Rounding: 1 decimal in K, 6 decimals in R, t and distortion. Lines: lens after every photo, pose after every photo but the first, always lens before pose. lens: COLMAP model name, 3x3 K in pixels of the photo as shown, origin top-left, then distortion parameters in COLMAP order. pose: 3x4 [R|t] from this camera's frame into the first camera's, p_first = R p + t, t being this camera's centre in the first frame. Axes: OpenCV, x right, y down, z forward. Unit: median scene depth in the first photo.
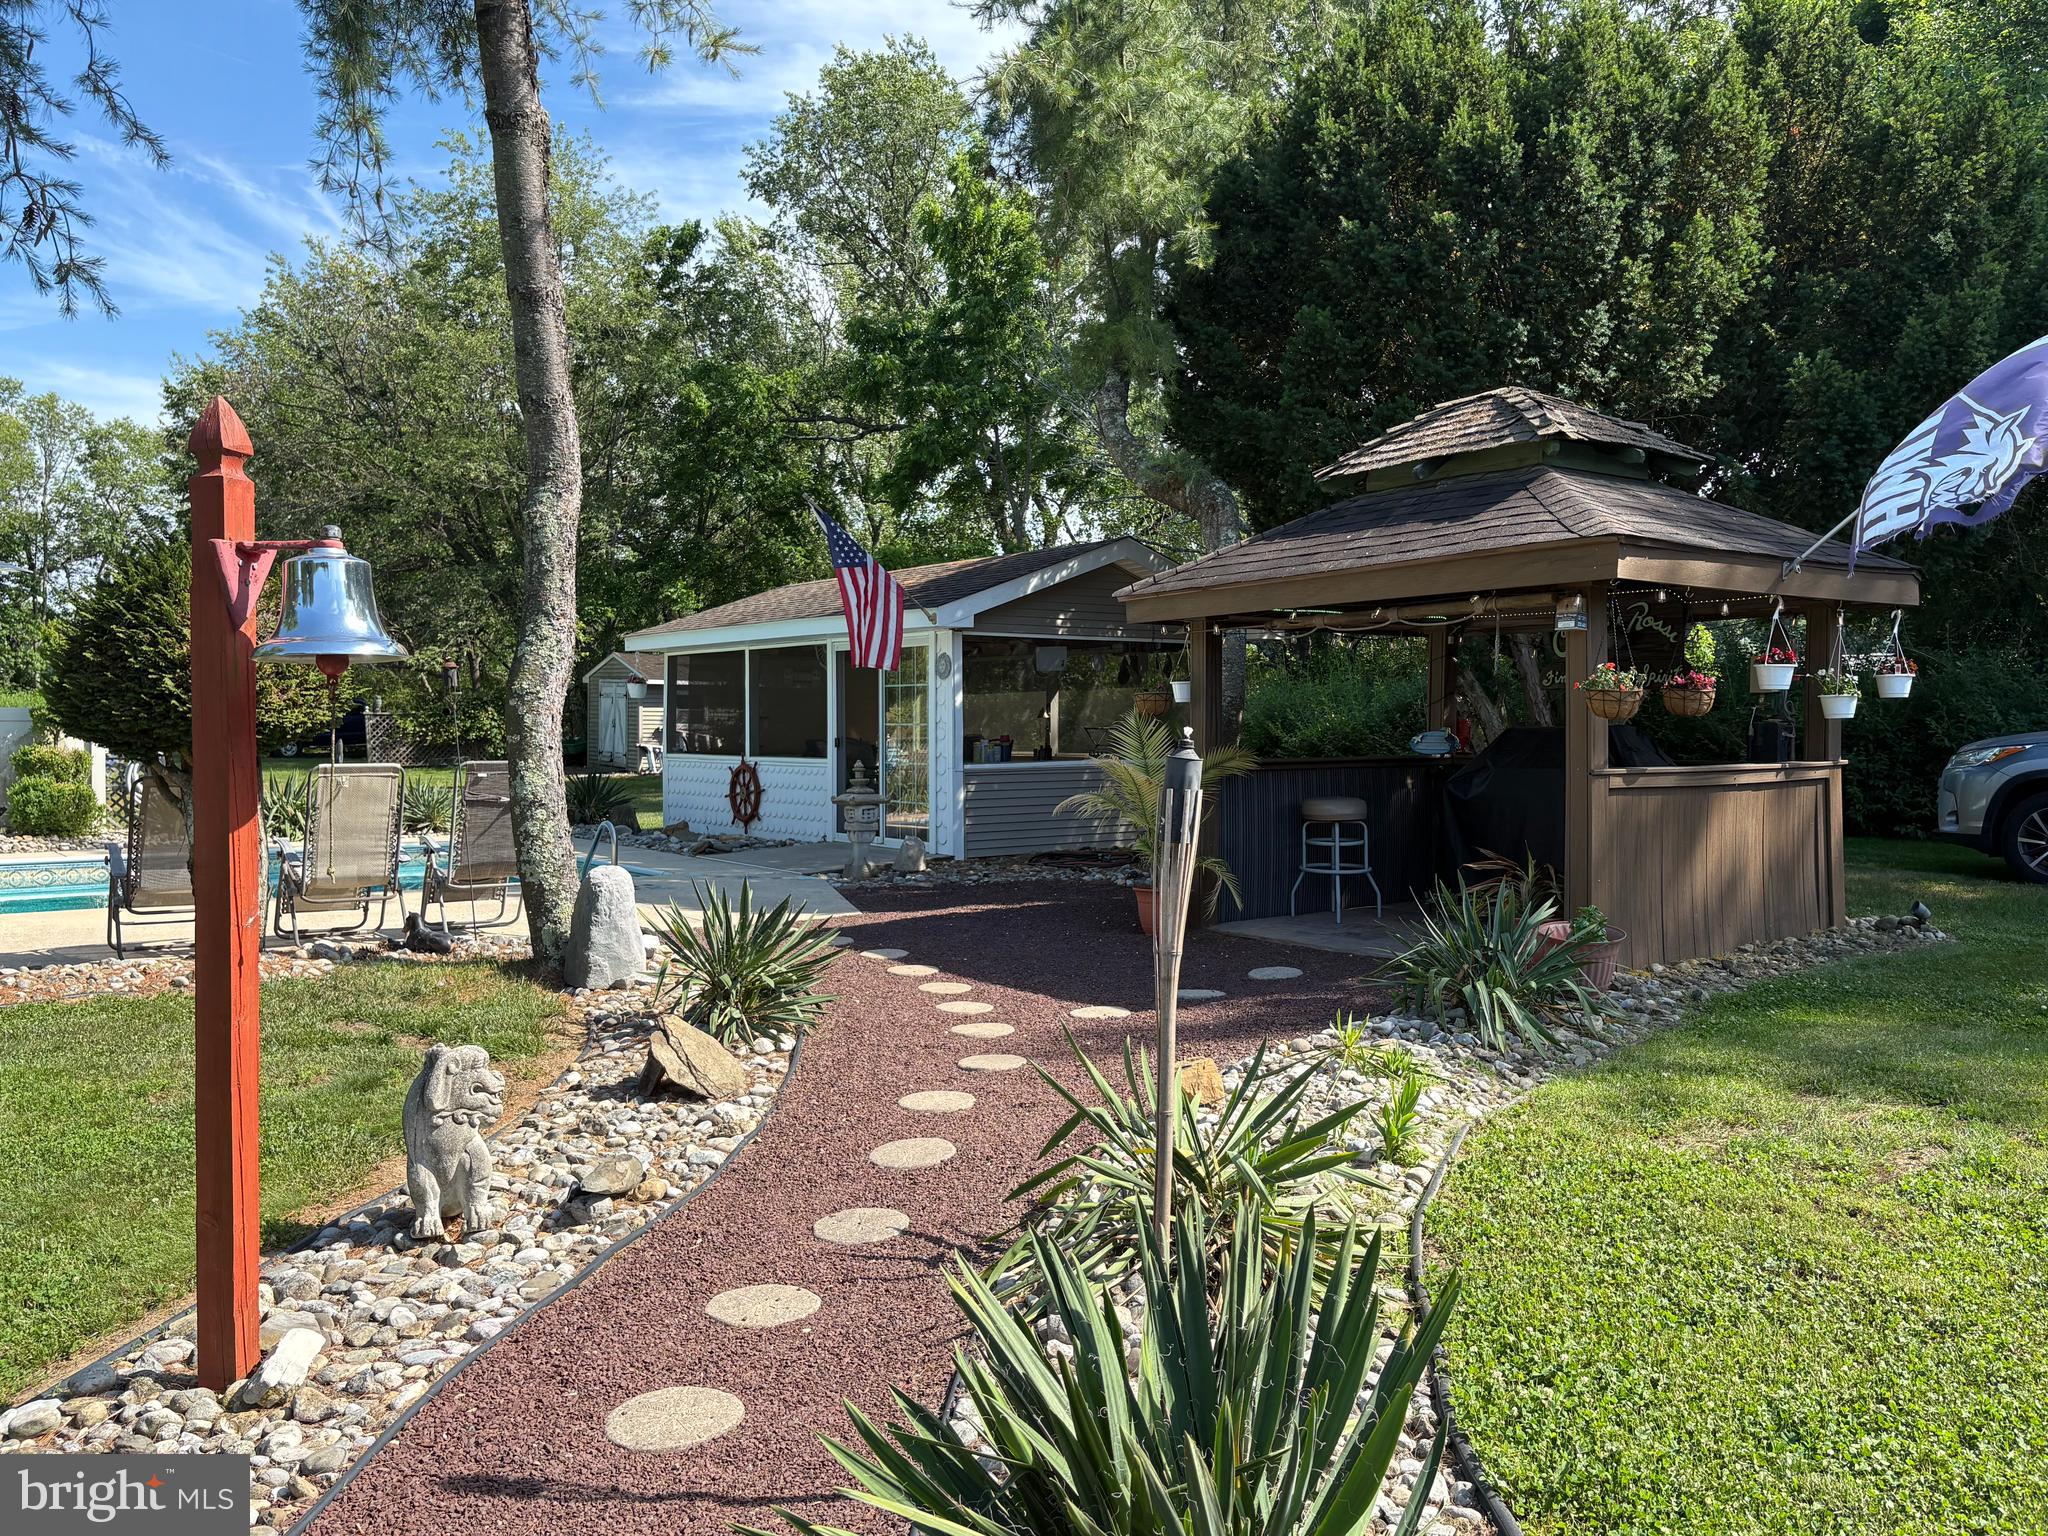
lens RADIAL K [[1560.8, 0, 1024.0], [0, 1560.8, 768.0], [0, 0, 1]] dist [0.001557, 0.000084]
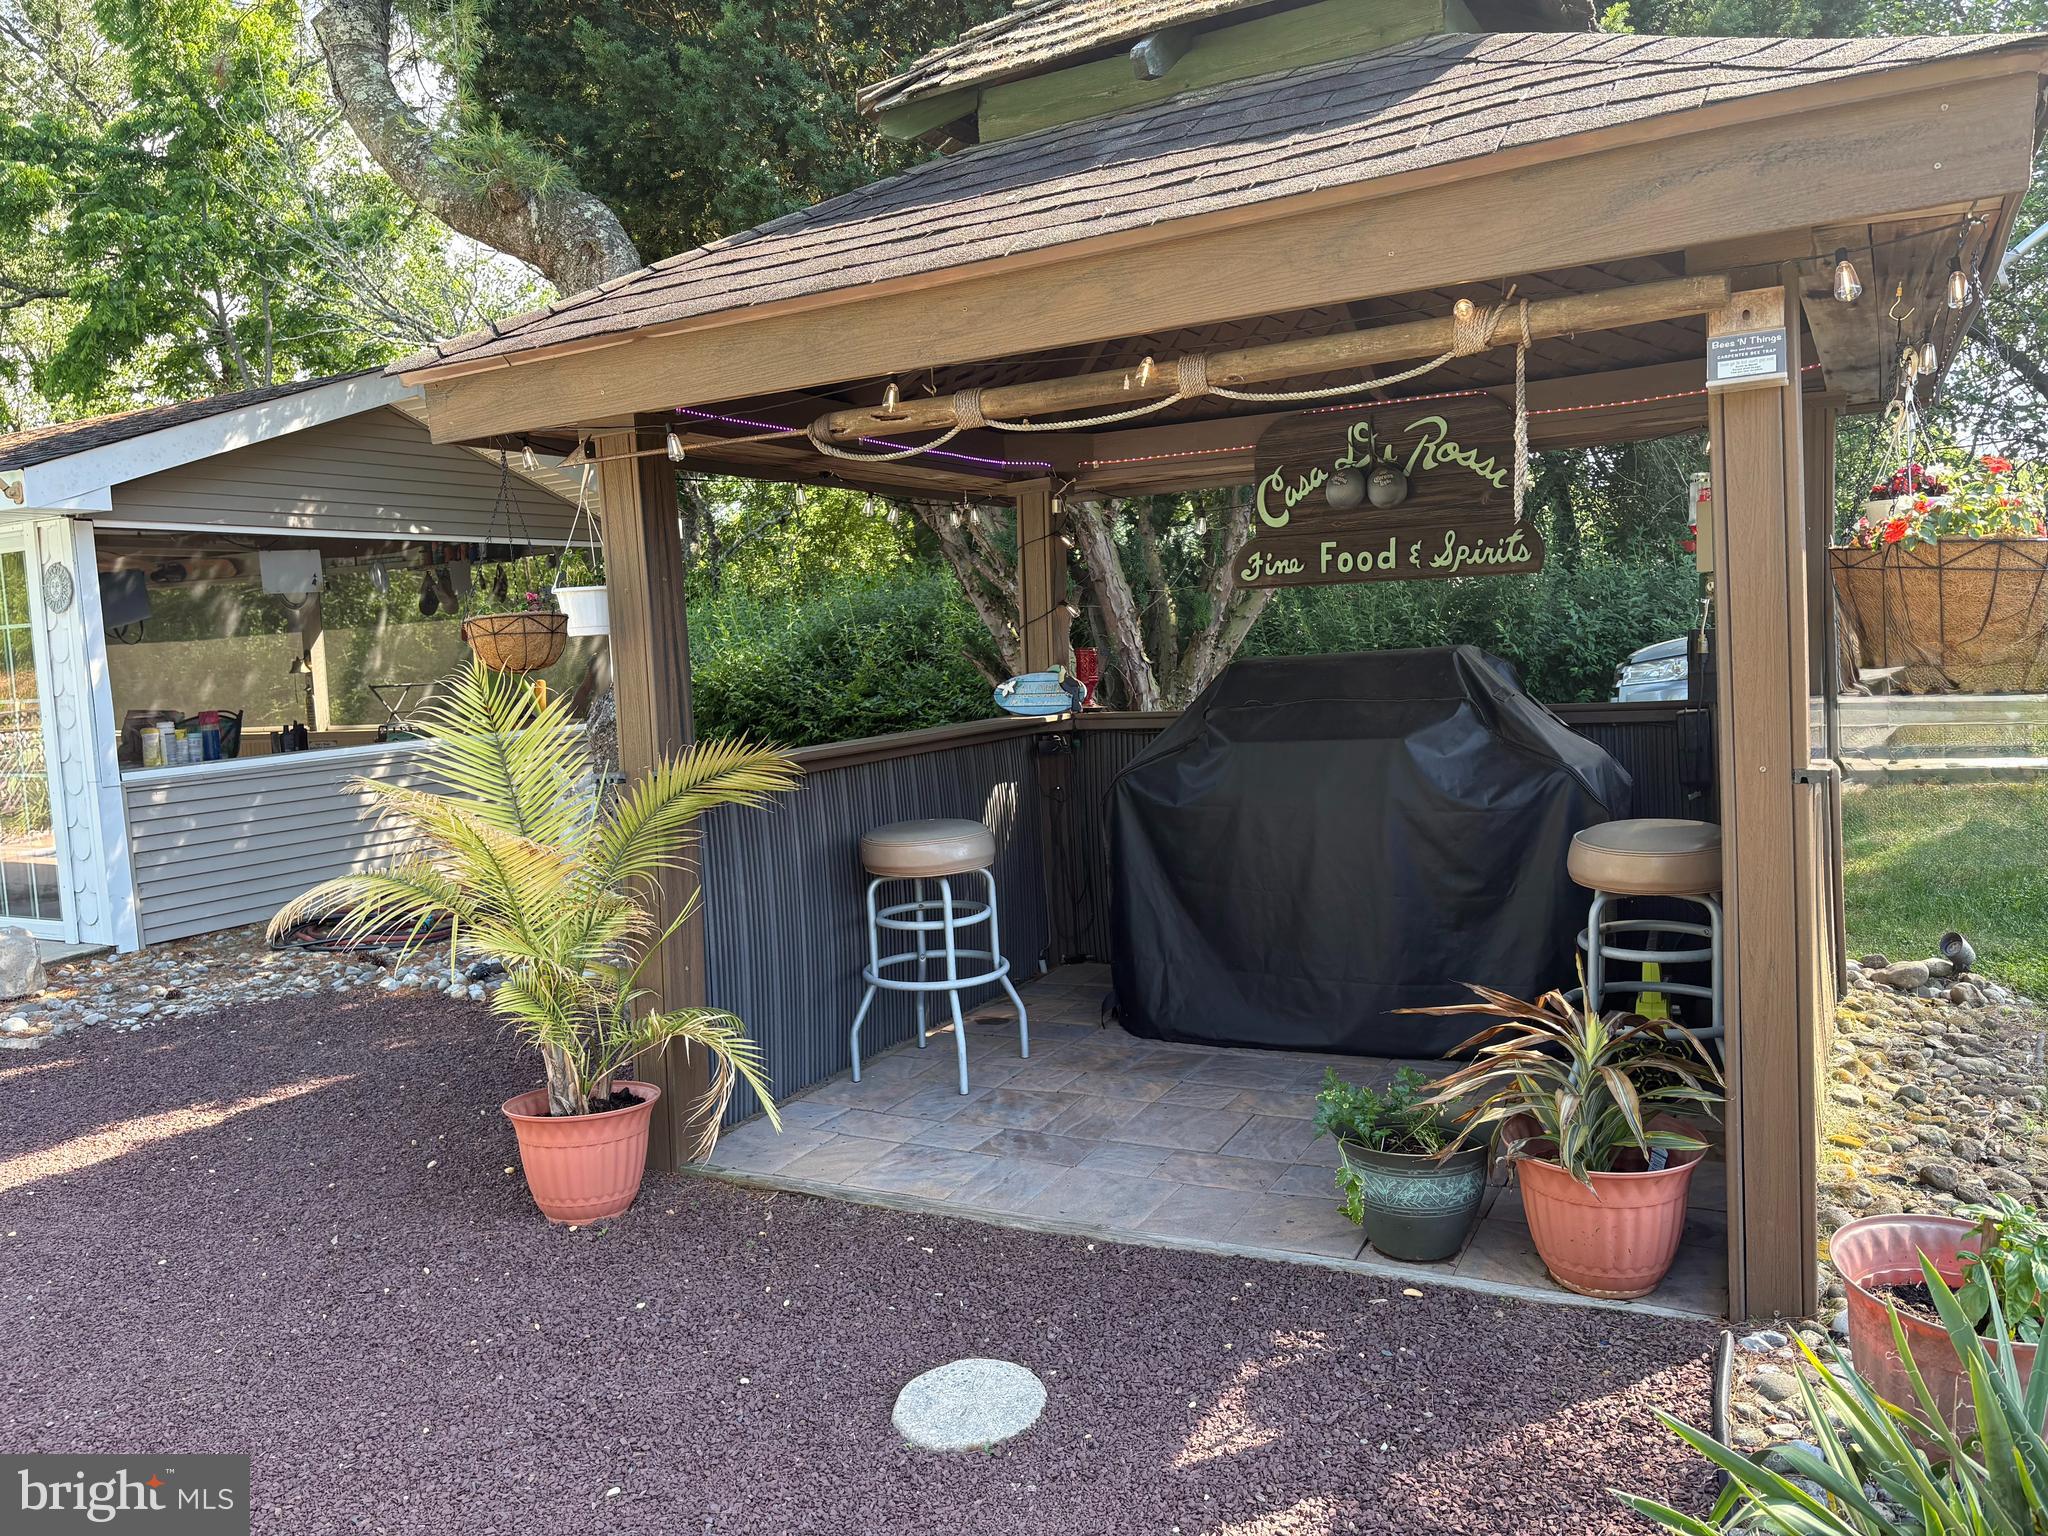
lens RADIAL K [[1516.5, 0, 1024.0], [0, 1516.5, 768.0], [0, 0, 1]] dist [0.059059, -0.082815]
pose [[0.907255, -0.074335, 0.413960, 0.022796], [0.056080, 0.996849, 0.056097, -0.014258], [-0.416826, -0.027679, 0.908565, 0.358006]]
